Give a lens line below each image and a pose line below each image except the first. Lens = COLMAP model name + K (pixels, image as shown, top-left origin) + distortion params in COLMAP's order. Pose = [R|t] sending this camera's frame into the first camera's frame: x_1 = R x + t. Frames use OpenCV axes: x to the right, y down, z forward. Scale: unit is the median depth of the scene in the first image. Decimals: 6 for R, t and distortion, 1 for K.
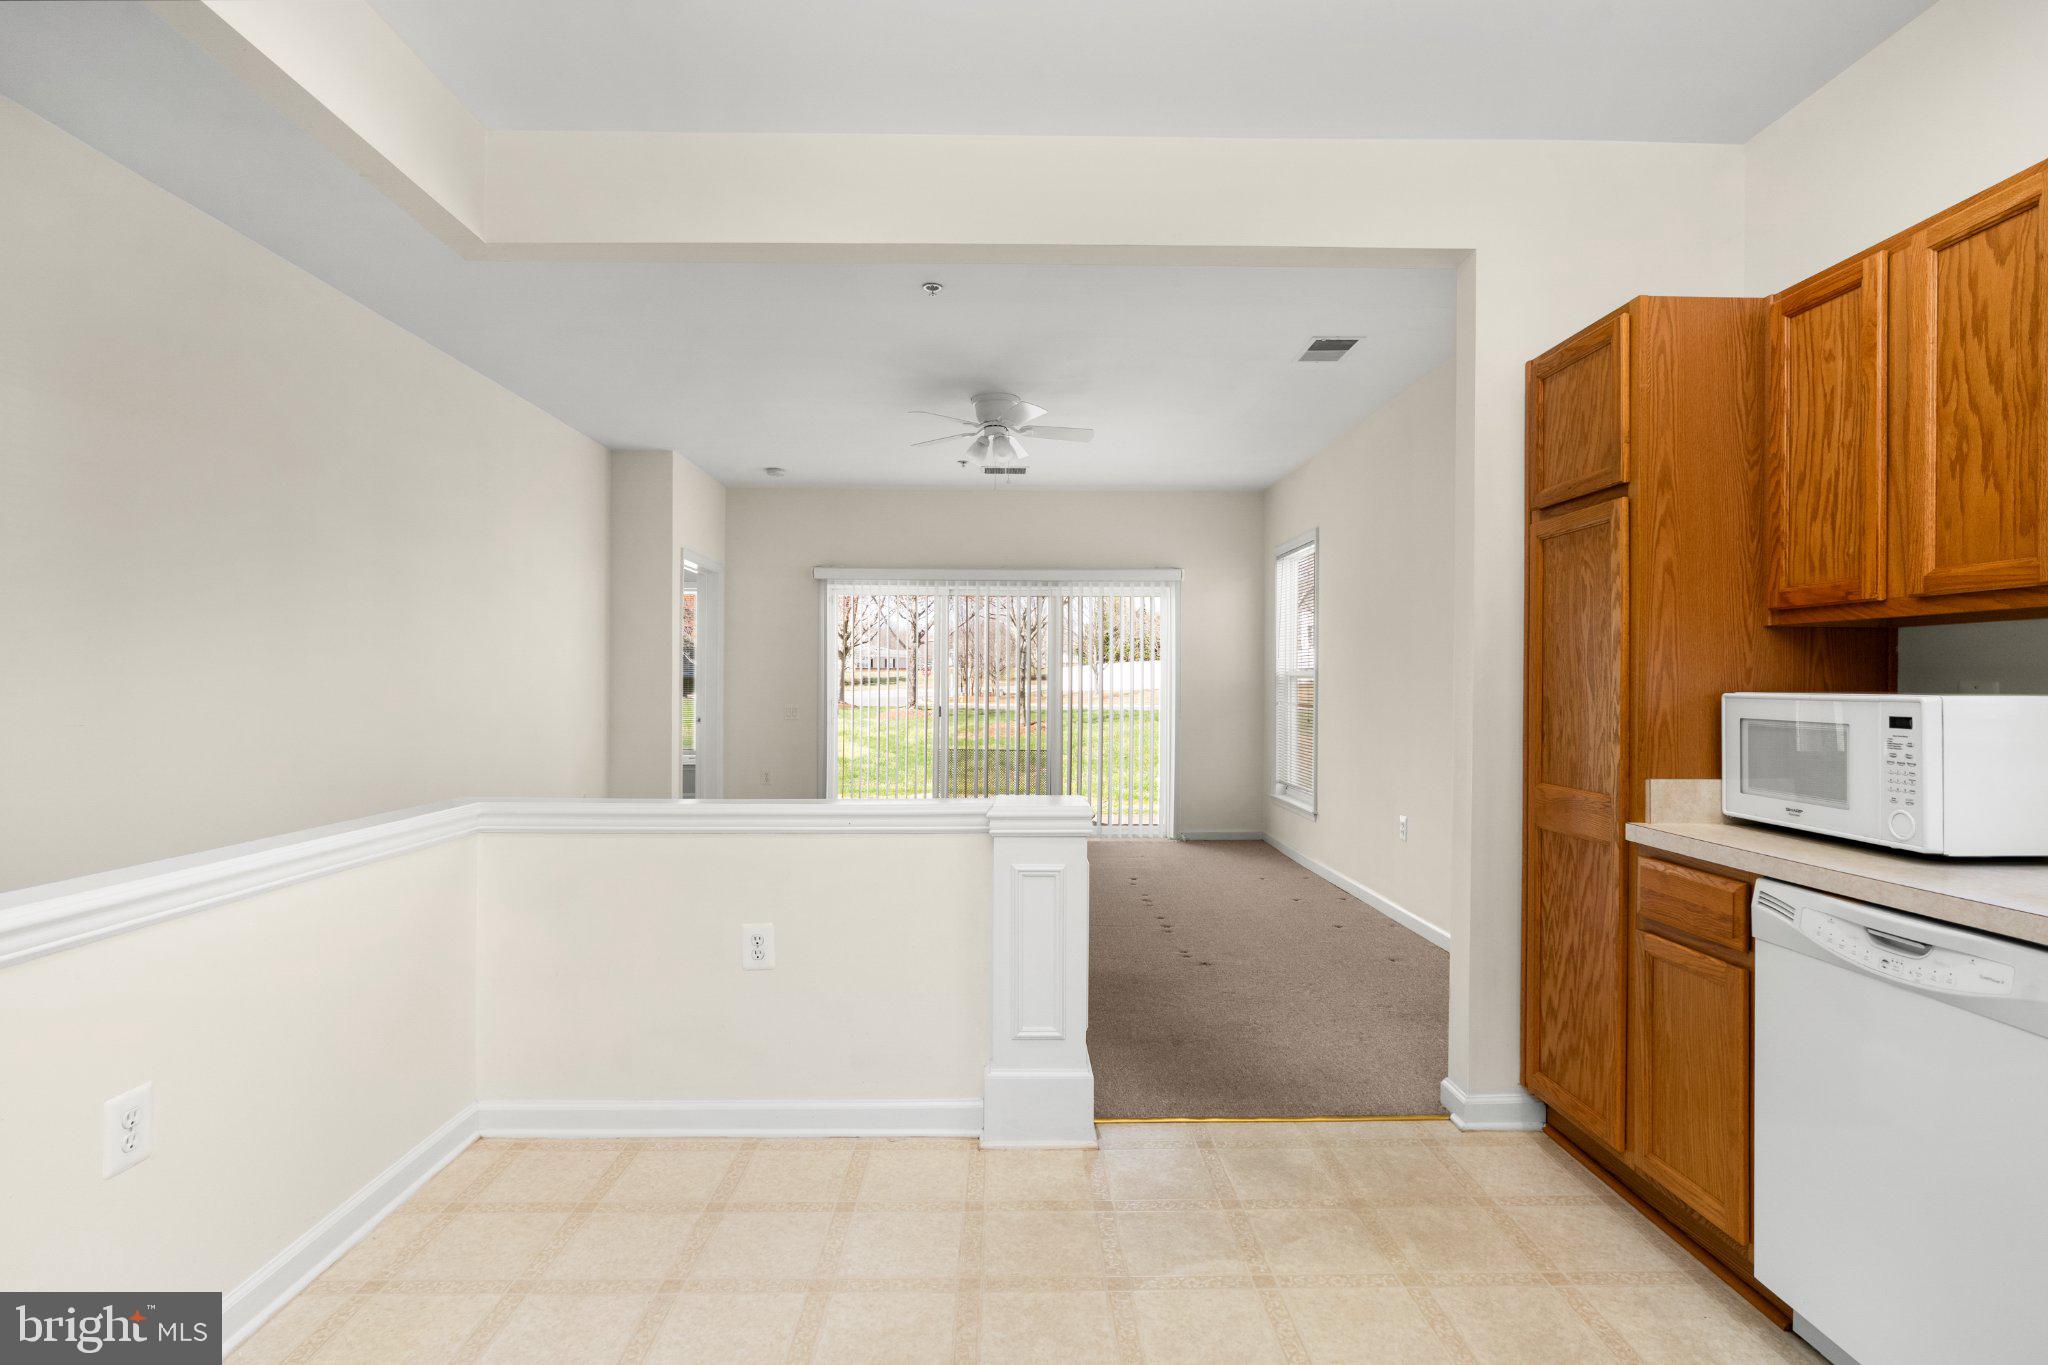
lens RADIAL K [[975.1, 0, 1017.6], [0, 975.1, 674.1], [0, 0, 1]] dist [-0.008562, 0.000218]
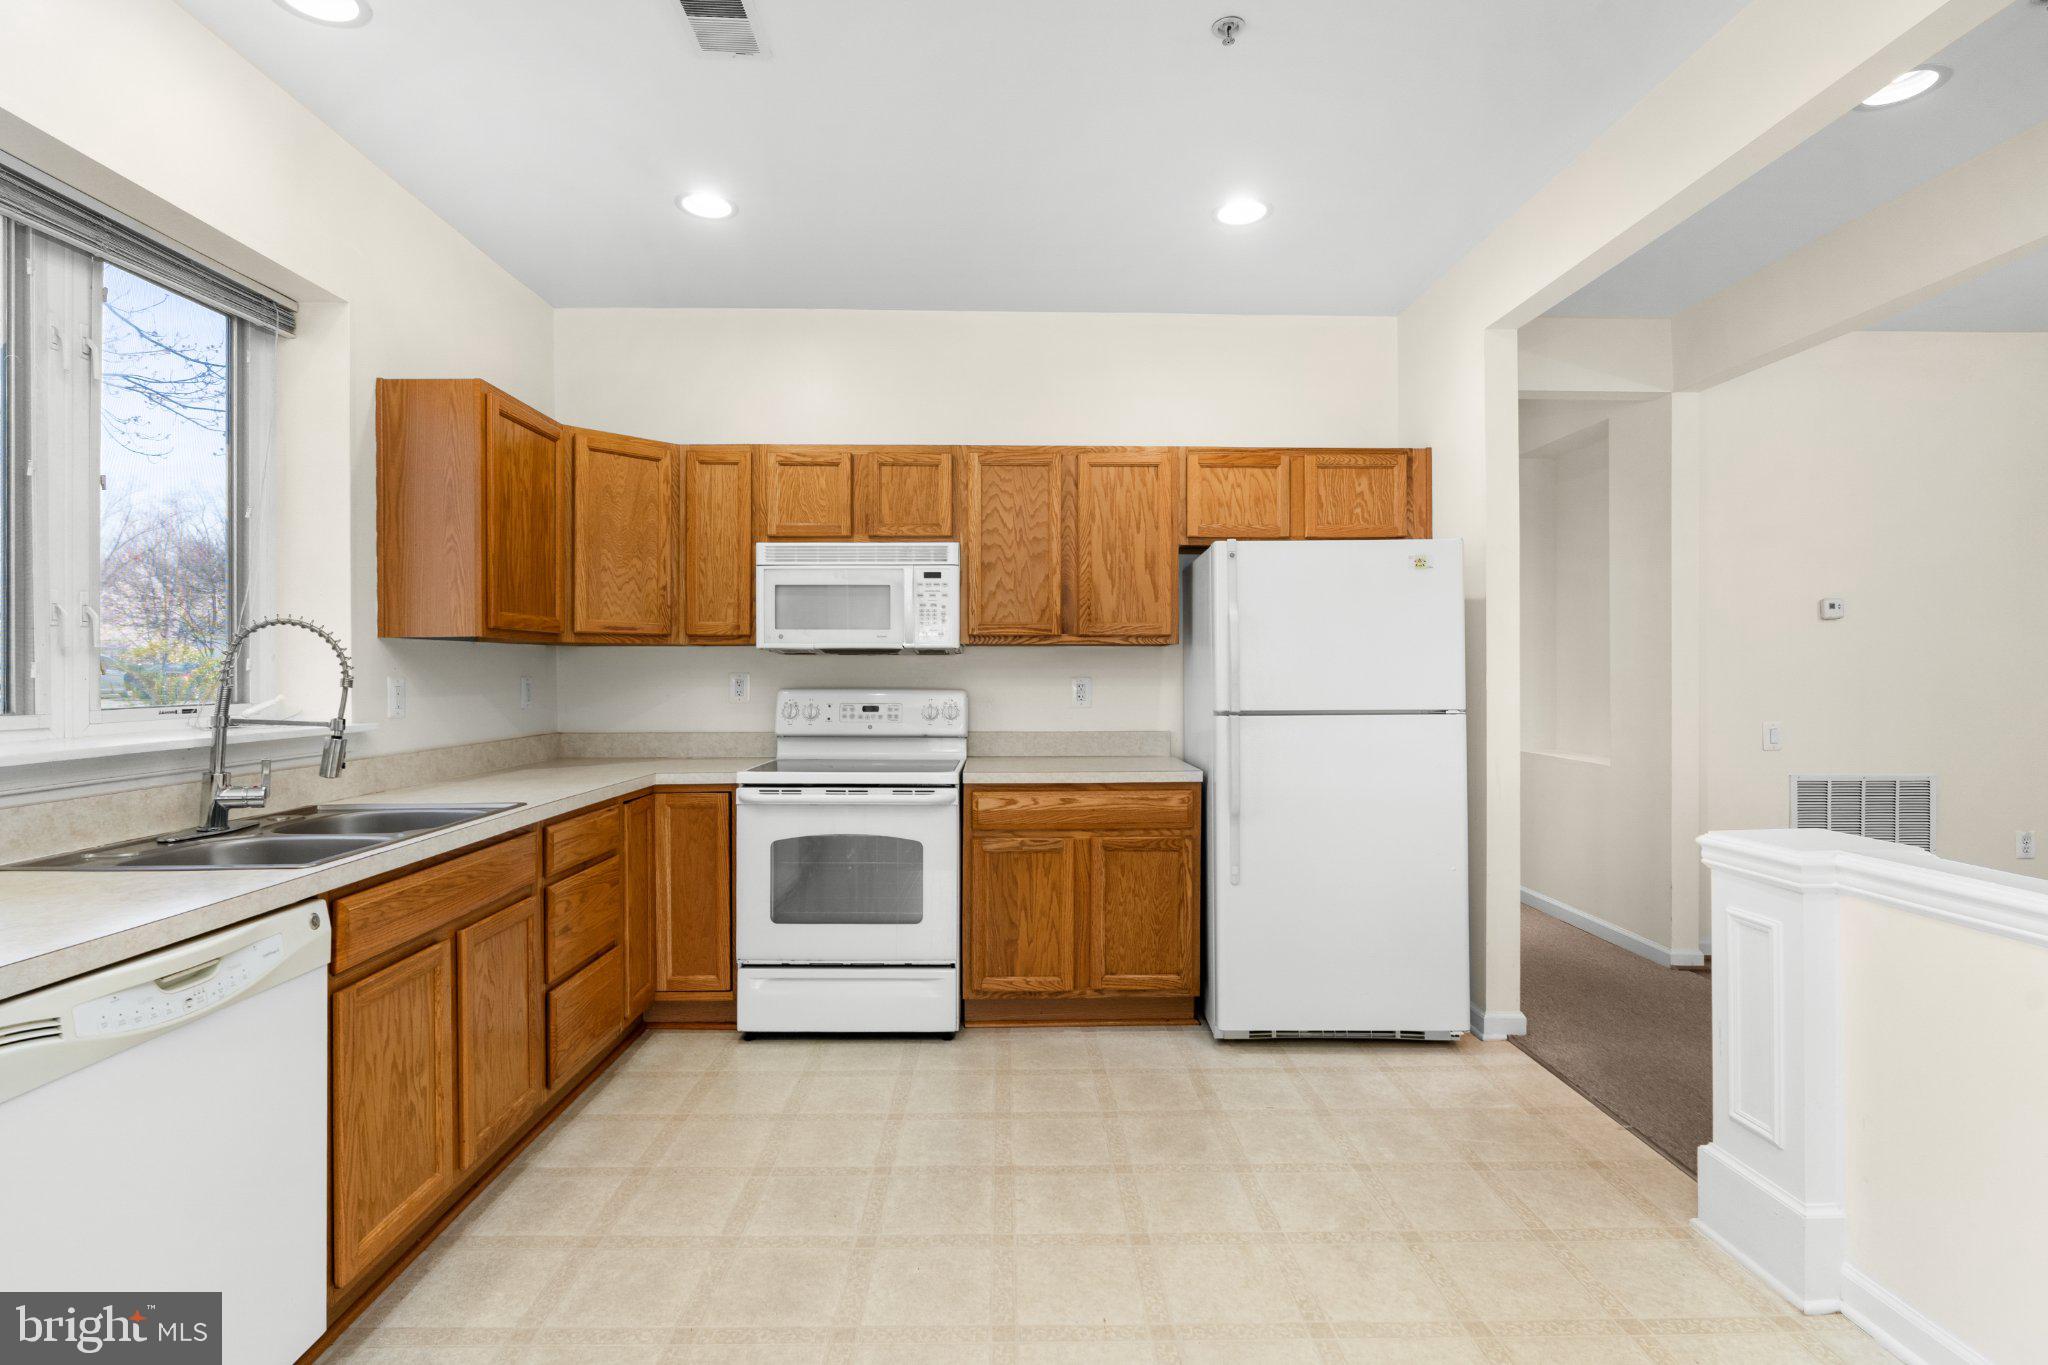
lens RADIAL K [[975.1, 0, 1017.6], [0, 975.1, 674.1], [0, 0, 1]] dist [-0.008562, 0.000218]
pose [[-0.999954, -0.002100, -0.009325, 0.091929], [-0.001985, 0.999921, -0.012419, 0.002133], [0.009350, -0.012400, -0.999879, 1.303559]]
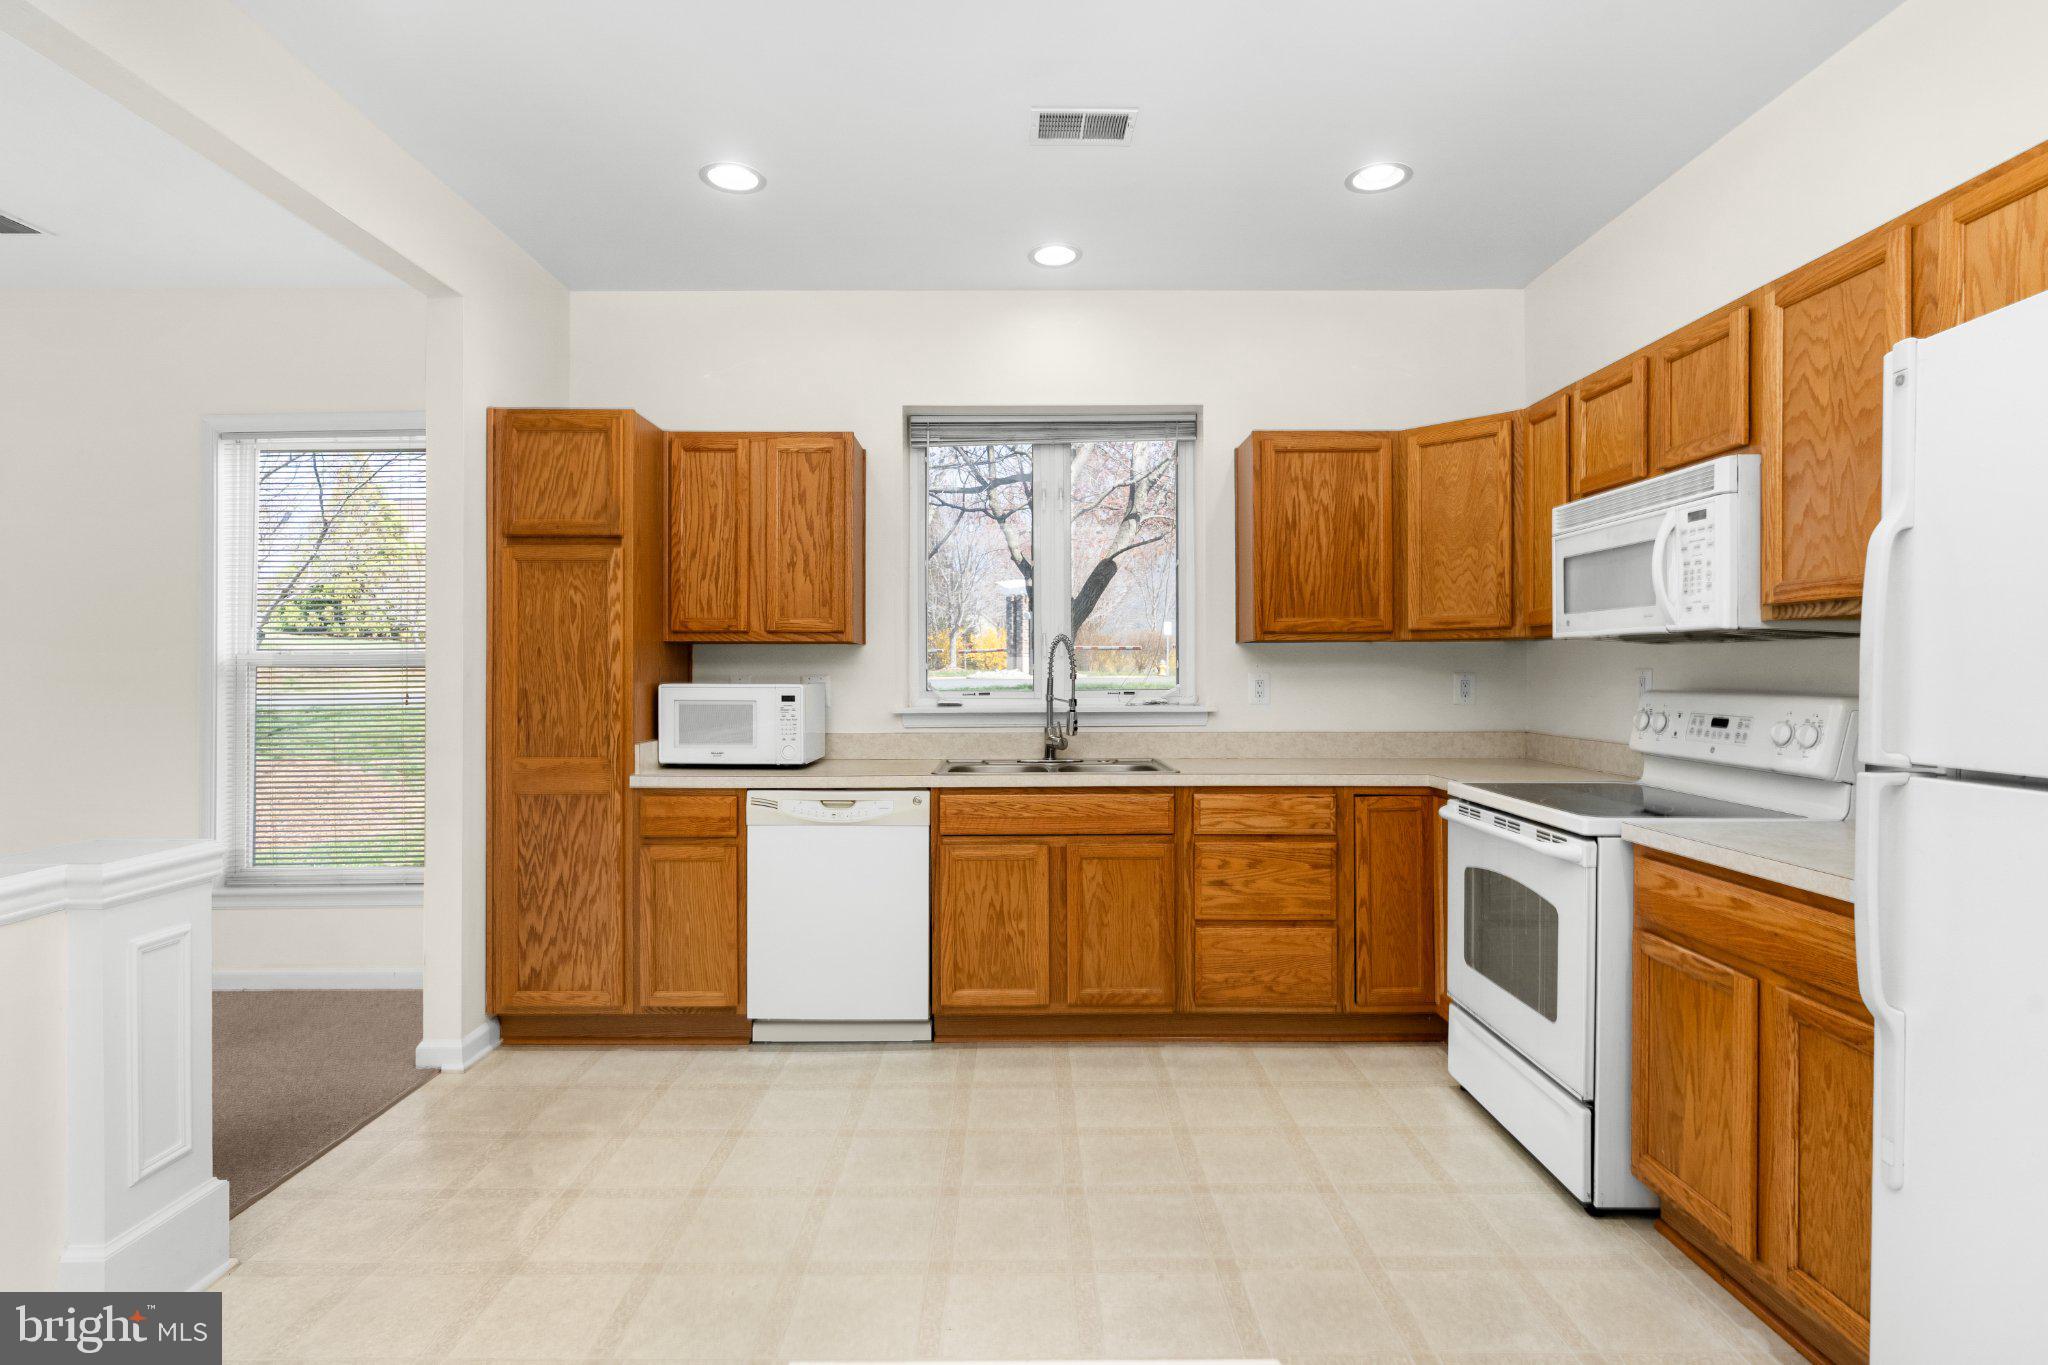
lens RADIAL K [[1006.5, 0, 1018.7], [0, 1006.5, 675.4], [0, 0, 1]] dist [-0.017342, 0.009323]
pose [[0.010868, -0.008889, 0.999901, -0.834460], [-0.011133, 0.999897, 0.009010, -0.014181], [-0.999879, -0.011230, 0.010768, 0.401659]]
